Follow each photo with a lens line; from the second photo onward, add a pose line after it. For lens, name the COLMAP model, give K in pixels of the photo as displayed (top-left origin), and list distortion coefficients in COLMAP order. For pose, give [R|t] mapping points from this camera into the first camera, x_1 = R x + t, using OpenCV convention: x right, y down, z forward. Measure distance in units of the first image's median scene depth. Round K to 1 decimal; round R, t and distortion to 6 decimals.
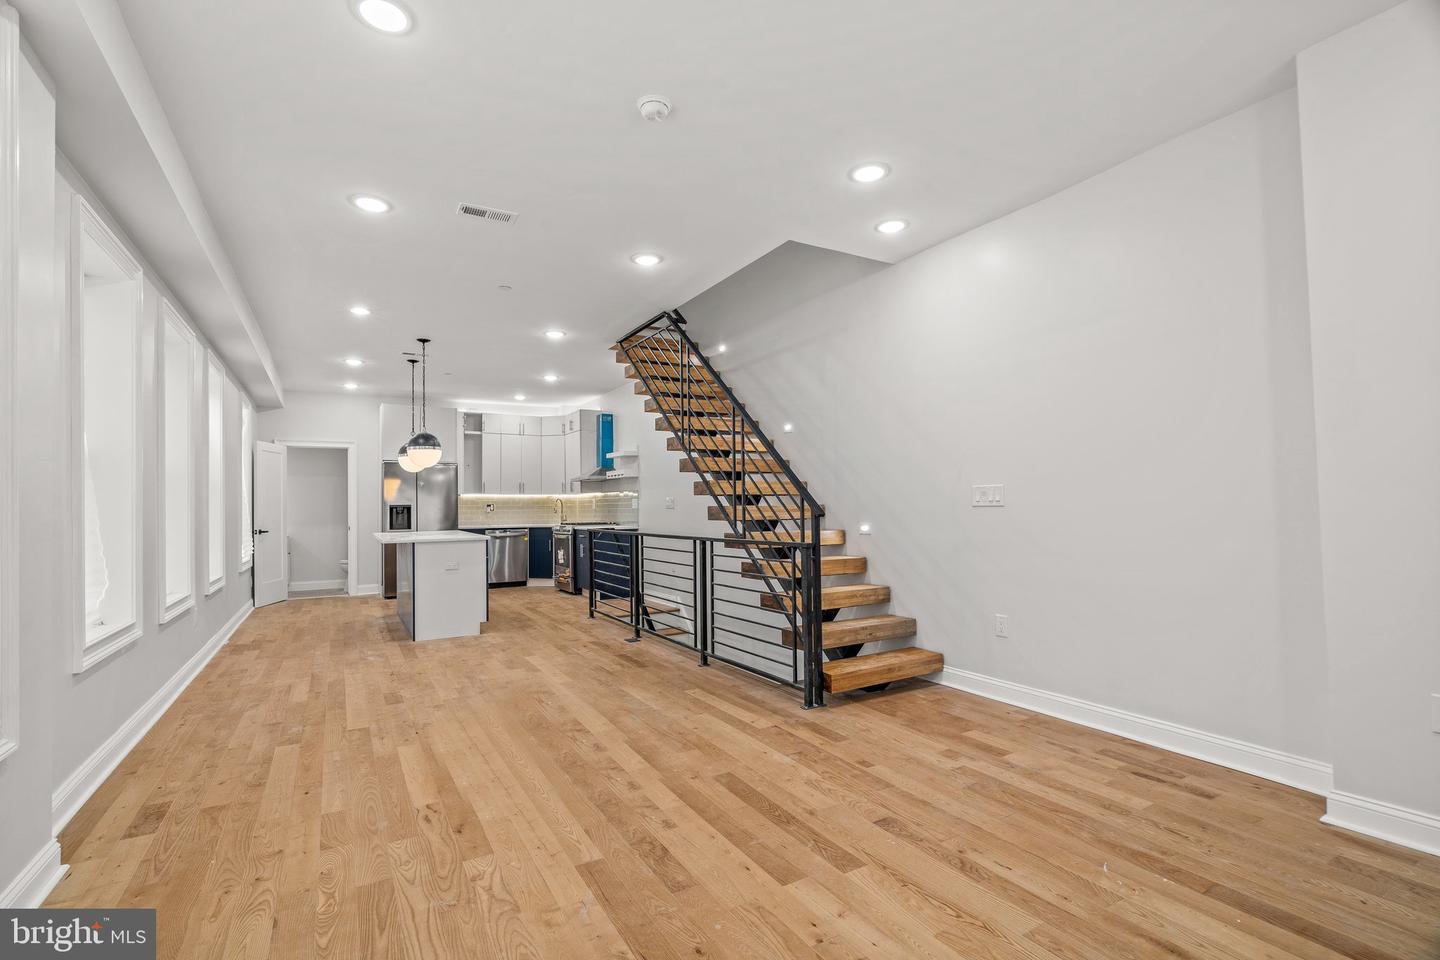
lens RADIAL K [[652.0, 0, 709.4], [0, 652.0, 485.5], [0, 0, 1]] dist [-0.008045, 0.002389]
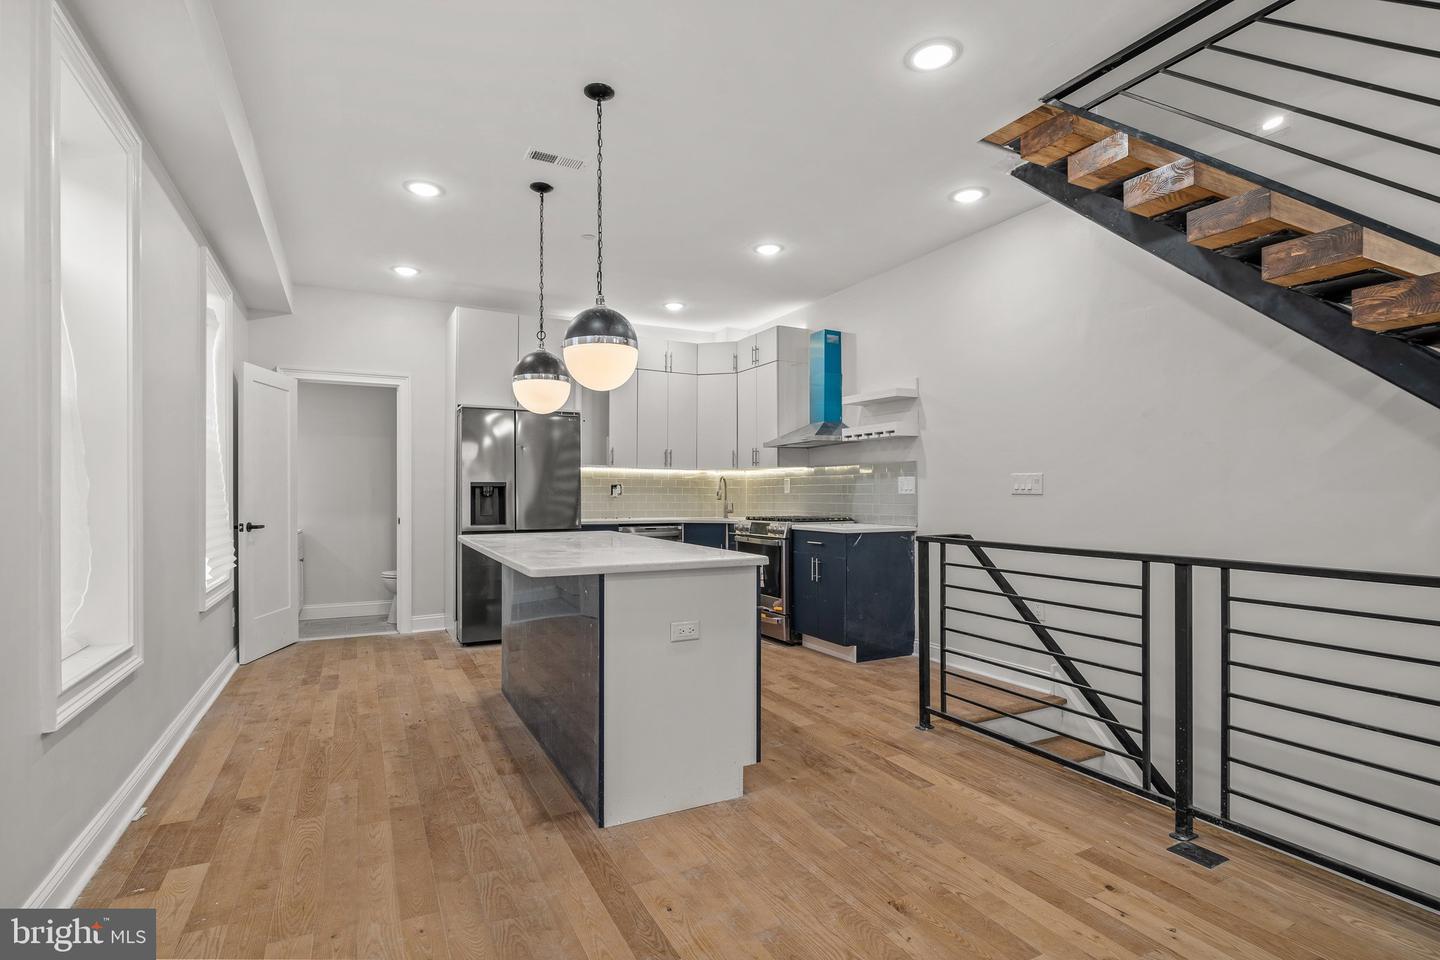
lens RADIAL K [[722.0, 0, 728.7], [0, 722.0, 483.2], [0, 0, 1]] dist [-0.015610, 0.002476]
pose [[0.998823, 0.011361, -0.047148, -0.232684], [-0.010532, 0.999786, 0.017796, 0.016779], [0.047341, -0.017278, 0.998729, 0.374277]]
